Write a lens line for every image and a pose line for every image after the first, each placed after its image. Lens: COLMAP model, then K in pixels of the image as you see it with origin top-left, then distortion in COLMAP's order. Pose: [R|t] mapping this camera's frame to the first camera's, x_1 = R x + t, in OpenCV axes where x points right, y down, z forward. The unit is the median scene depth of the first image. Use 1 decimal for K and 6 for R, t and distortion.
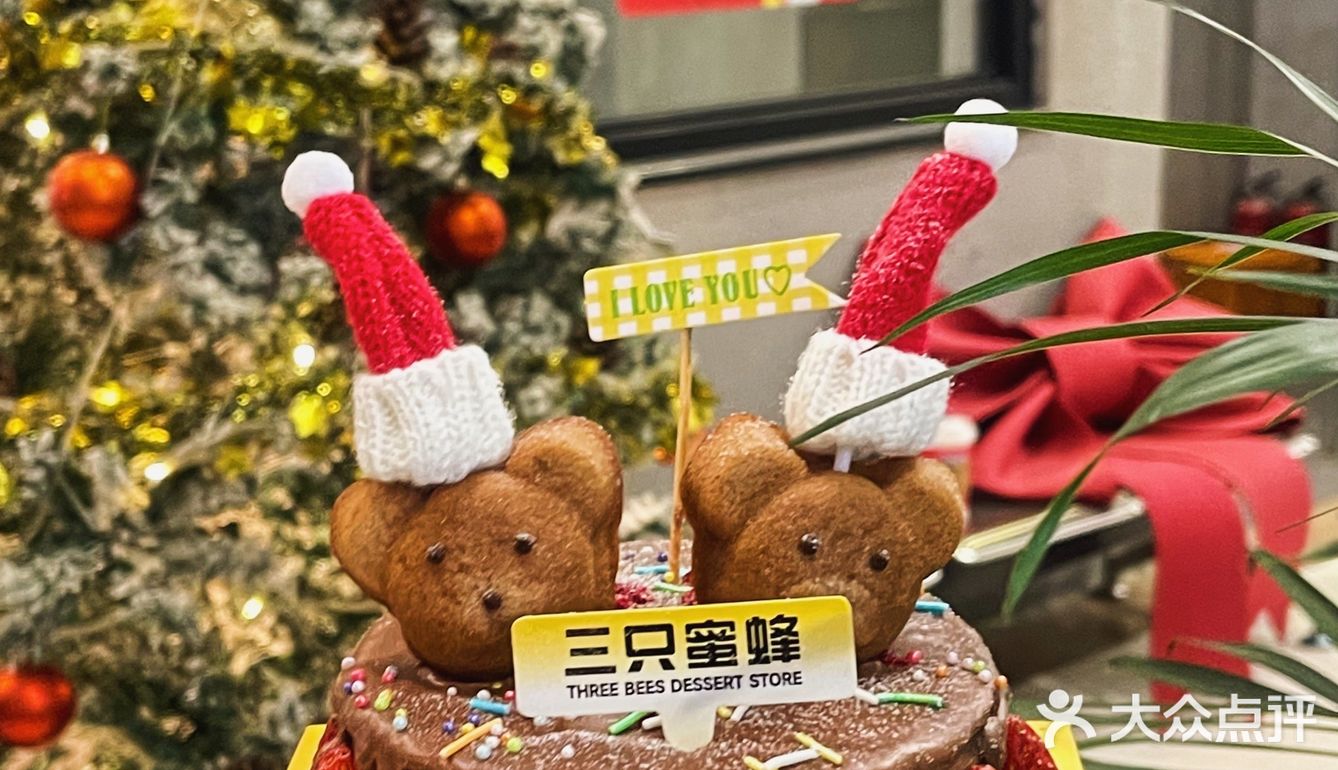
lens RADIAL K [[2239.6, 0, 665.1], [0, 2239.6, 411.9], [0, 0, 1]] dist [0.132047, -0.052542]
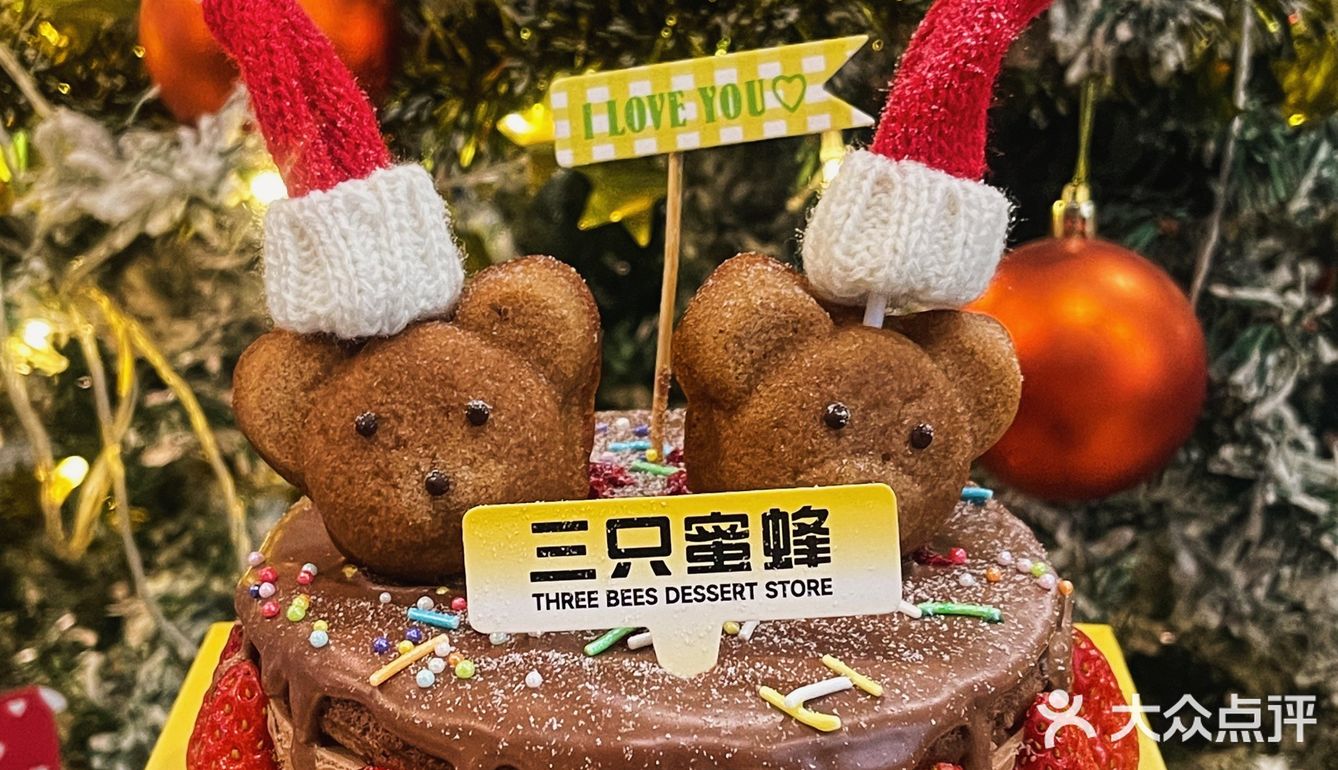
lens RADIAL K [[2163.6, 0, 669.0], [0, 2163.6, 385.0], [0, 0, 1]] dist [0.109542, -0.049671]
pose [[0.999386, 0.009183, 0.033820, -0.021181], [-0.010705, 0.998925, 0.045111, 0.013551], [-0.033369, -0.045446, 0.998409, 0.233167]]
